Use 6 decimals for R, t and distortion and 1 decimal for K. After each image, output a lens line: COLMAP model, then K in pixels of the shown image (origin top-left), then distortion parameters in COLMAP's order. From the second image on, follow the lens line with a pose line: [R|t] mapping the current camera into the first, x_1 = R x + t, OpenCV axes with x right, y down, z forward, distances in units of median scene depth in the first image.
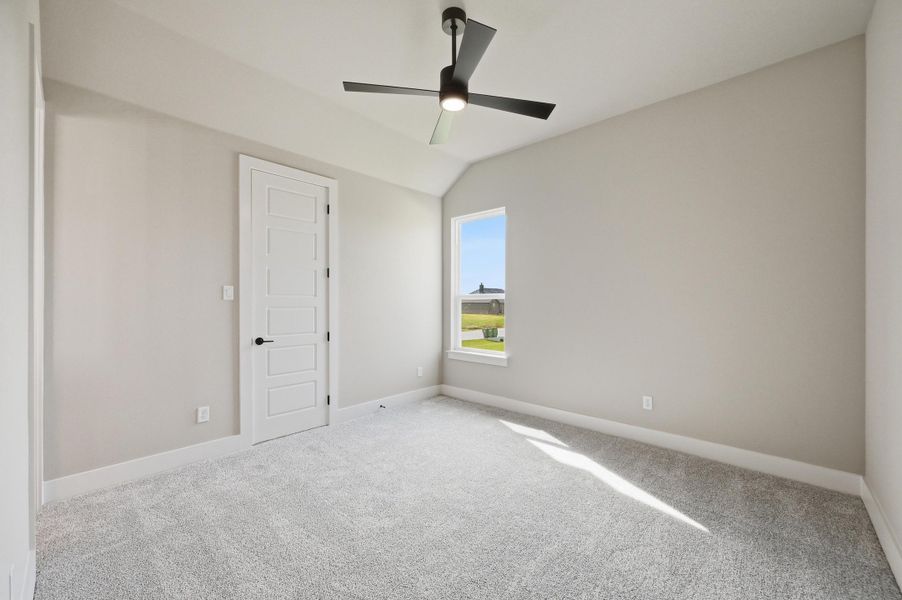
lens RADIAL K [[352.8, 0, 456.1], [0, 352.8, 302.1], [0, 0, 1]] dist [0.002787, -0.000228]
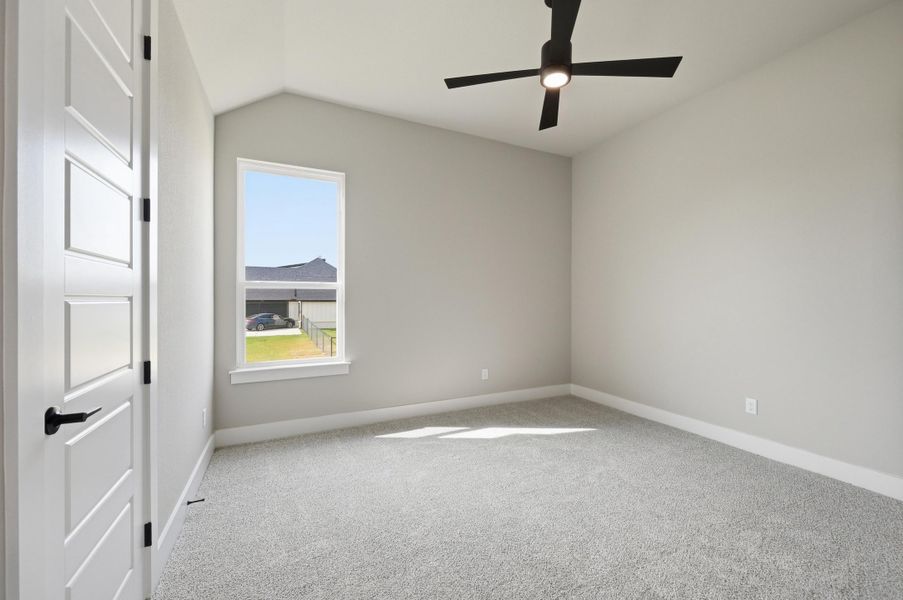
lens RADIAL K [[353.2, 0, 453.9], [0, 353.2, 301.0], [0, 0, 1]] dist [0.002787, -0.000228]
pose [[0.373665, 0.002172, 0.927561, -0.571084], [-0.003863, 0.999992, -0.000785, 0.017889], [-0.927556, -0.003289, 0.373670, 0.524099]]
